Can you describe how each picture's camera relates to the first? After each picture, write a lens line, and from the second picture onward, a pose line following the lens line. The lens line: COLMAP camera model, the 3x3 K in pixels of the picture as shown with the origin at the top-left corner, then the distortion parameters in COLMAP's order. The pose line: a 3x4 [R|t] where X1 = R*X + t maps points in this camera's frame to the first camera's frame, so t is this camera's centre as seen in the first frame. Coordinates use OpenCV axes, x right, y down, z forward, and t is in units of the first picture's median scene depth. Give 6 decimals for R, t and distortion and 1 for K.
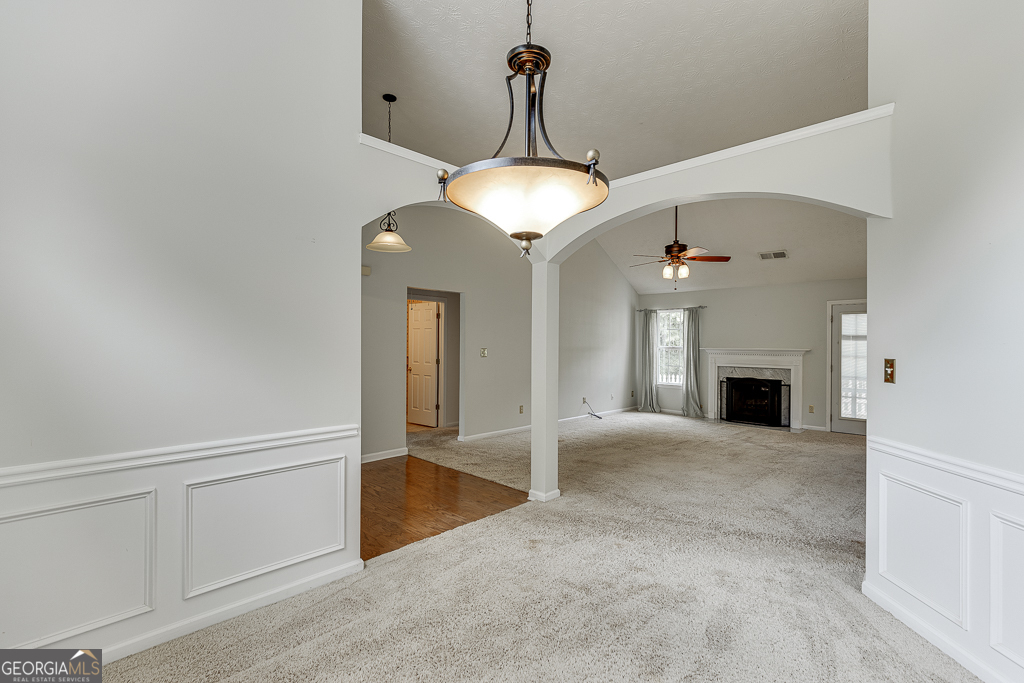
lens RADIAL K [[457.6, 0, 517.0], [0, 457.6, 349.0], [0, 0, 1]] dist [0.004428, -0.000346]
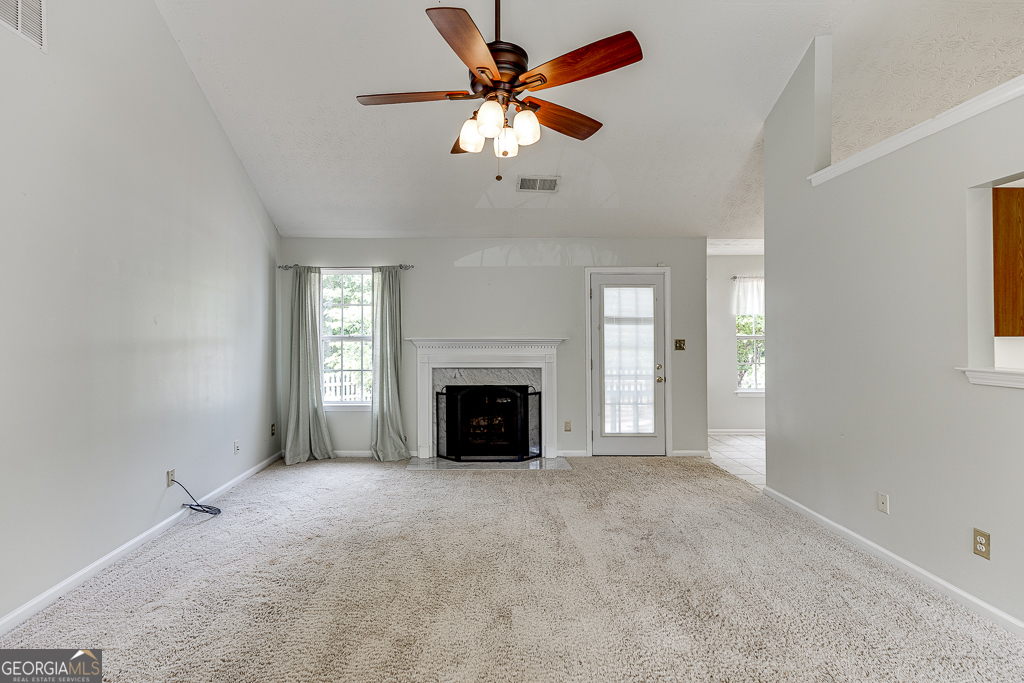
lens RADIAL K [[476.8, 0, 477.4], [0, 476.8, 331.5], [0, 0, 1]] dist [0.008092, -0.002031]
pose [[0.709907, -0.005783, 0.704271, 0.047674], [0.014351, 0.999877, -0.006255, -0.005146], [-0.704149, 0.014547, 0.709903, 0.534231]]
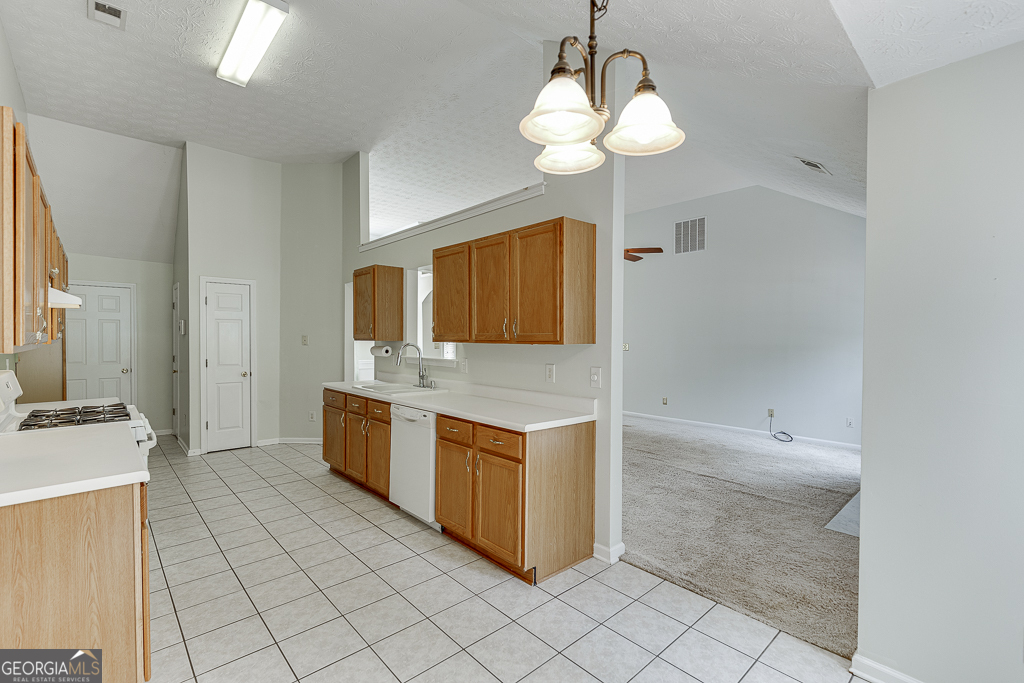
lens RADIAL K [[457.6, 0, 515.7], [0, 457.6, 348.7], [0, 0, 1]] dist [0.004428, -0.000346]
pose [[-0.048624, 0.017246, -0.998668, 0.952369], [-0.019729, 0.999639, 0.018224, -0.003576], [0.998622, 0.020589, -0.048266, 0.608324]]
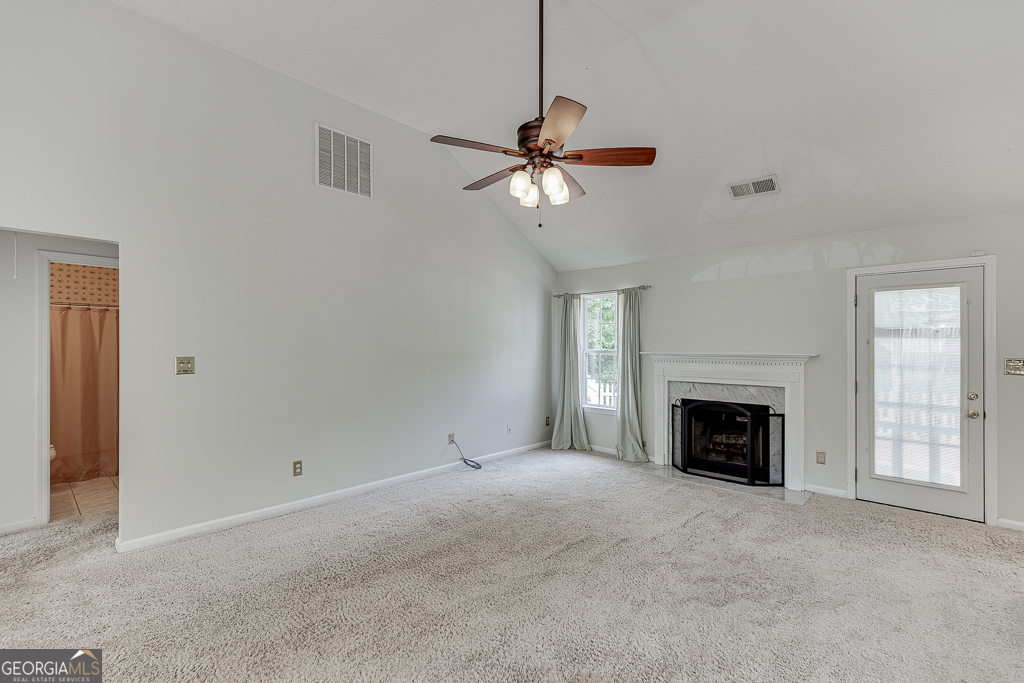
lens RADIAL K [[457.6, 0, 518.4], [0, 457.6, 348.7], [0, 0, 1]] dist [0.004428, -0.000346]
pose [[0.999612, -0.005717, 0.027244, 0.222846], [0.005878, 0.999966, -0.005831, -0.004129], [-0.027210, 0.005988, 0.999612, 0.390470]]
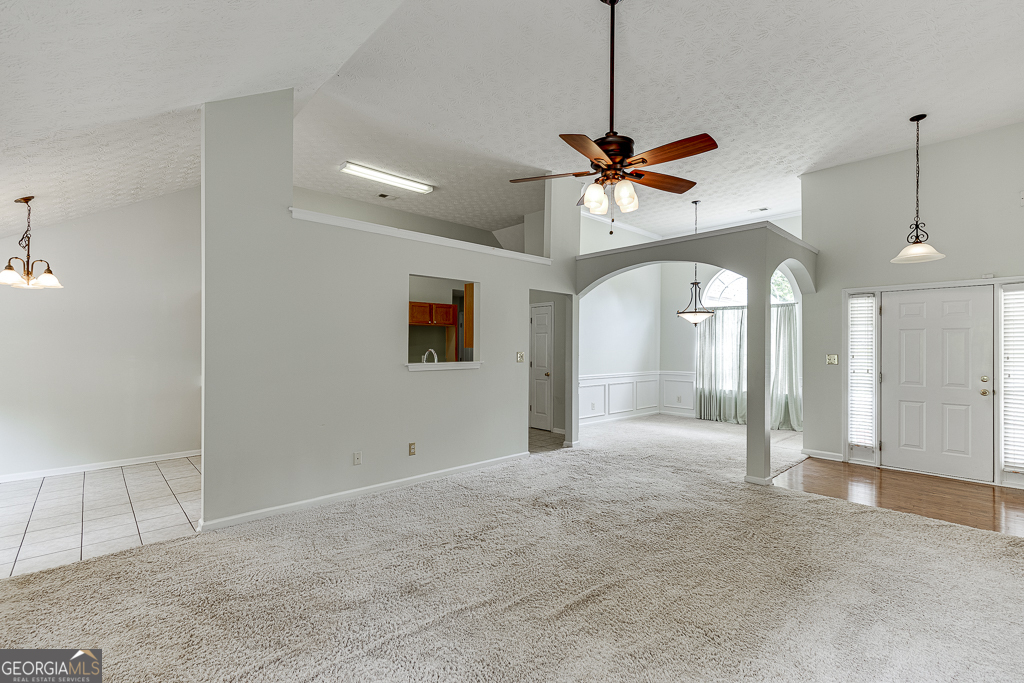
lens RADIAL K [[457.6, 0, 523.2], [0, 457.6, 345.6], [0, 0, 1]] dist [0.004428, -0.000346]
pose [[-0.999264, -0.010220, 0.036965, 0.299859], [-0.009788, 0.999882, 0.011861, -0.010940], [-0.037081, 0.011490, -0.999246, 1.069407]]
